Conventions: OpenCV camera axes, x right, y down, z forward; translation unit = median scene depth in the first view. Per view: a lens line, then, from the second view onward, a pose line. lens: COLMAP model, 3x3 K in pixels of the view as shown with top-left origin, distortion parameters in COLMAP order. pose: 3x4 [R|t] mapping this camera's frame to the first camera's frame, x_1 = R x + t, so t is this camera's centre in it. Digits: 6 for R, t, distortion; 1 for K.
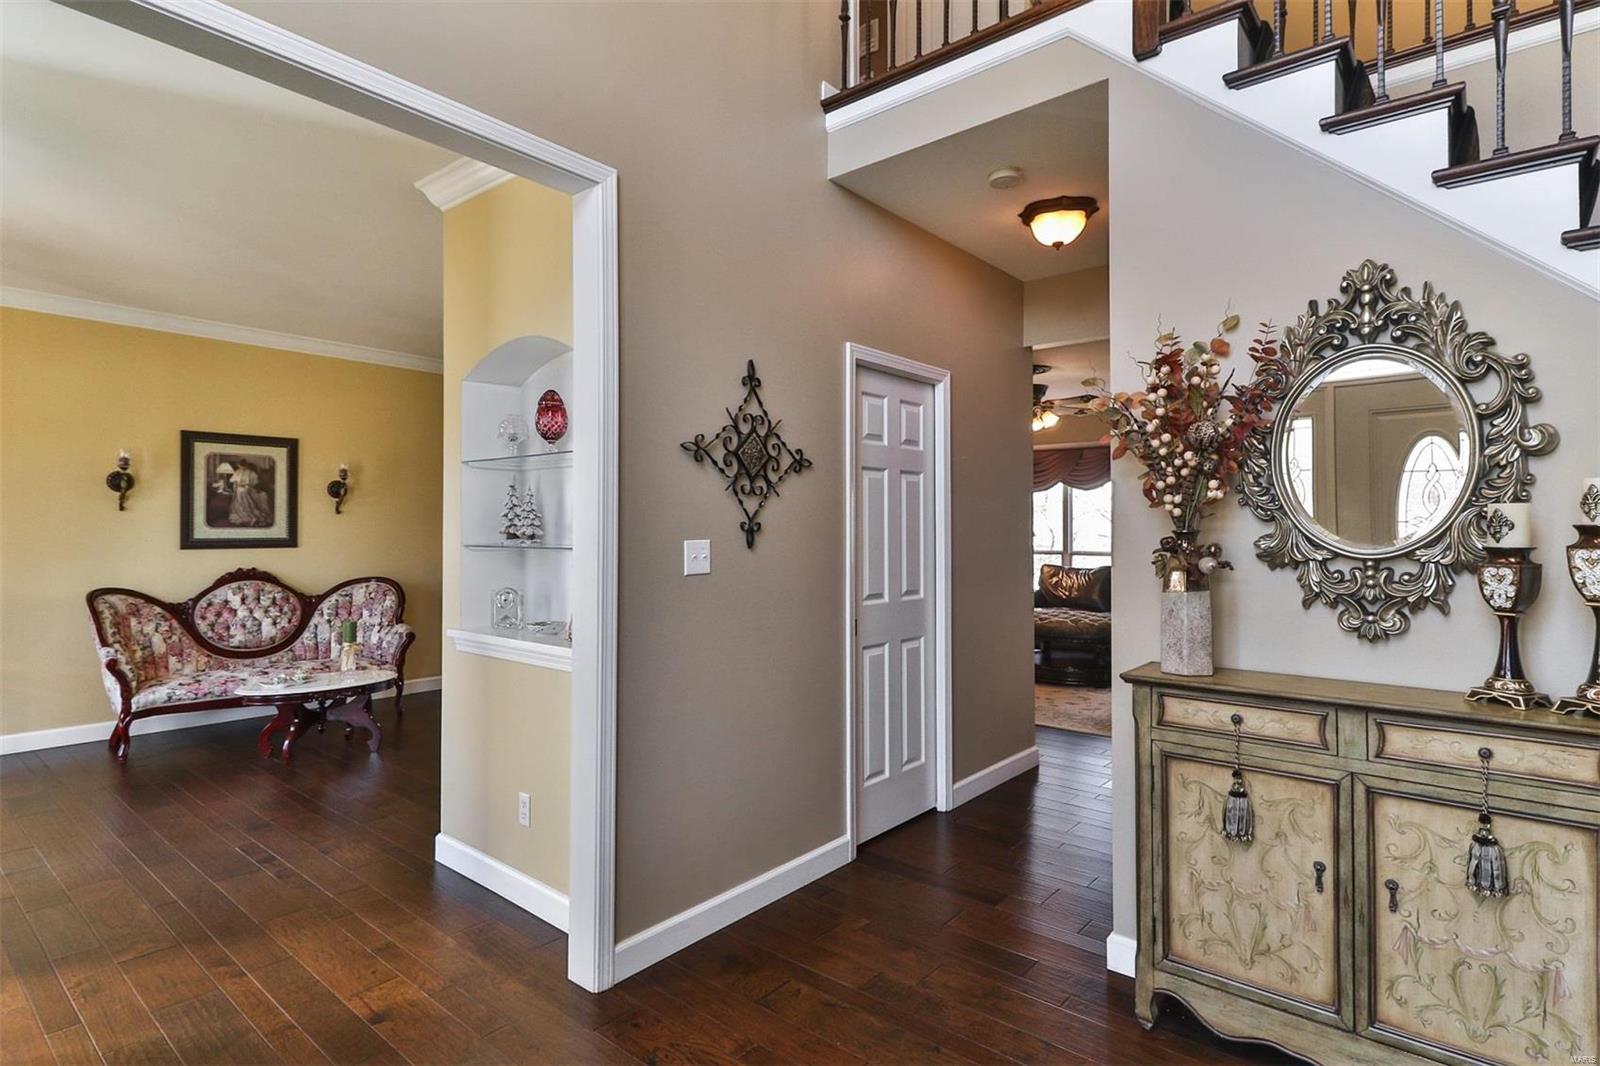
lens RADIAL K [[836.6, 0, 809.9], [0, 836.6, 528.4], [0, 0, 1]] dist [0.016781, -0.000804]
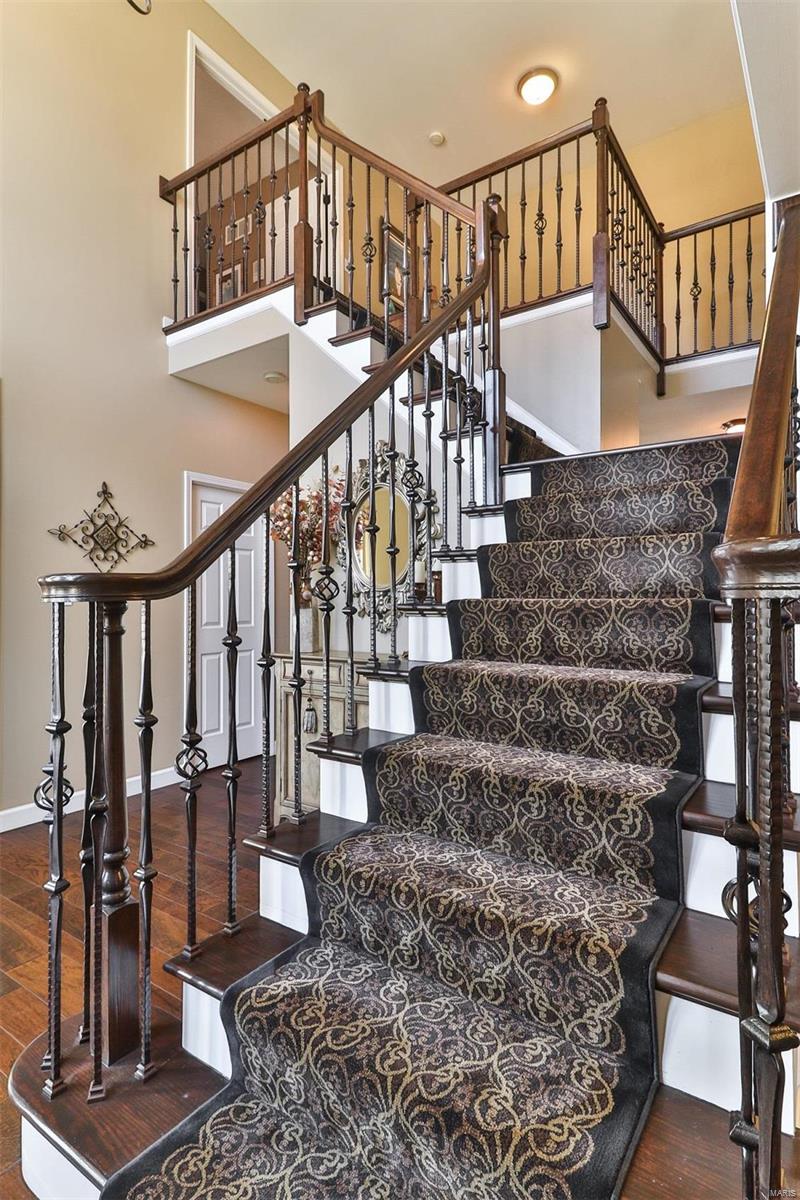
lens RADIAL K [[627.5, 0, 395.0], [0, 627.5, 595.5], [0, 0, 1]] dist [0.016781, -0.000804]
pose [[0.995939, -0.003557, 0.089962, 0.404275], [0.003735, 0.999991, -0.001806, 0.035948], [-0.089955, 0.002135, 0.995944, -0.337427]]
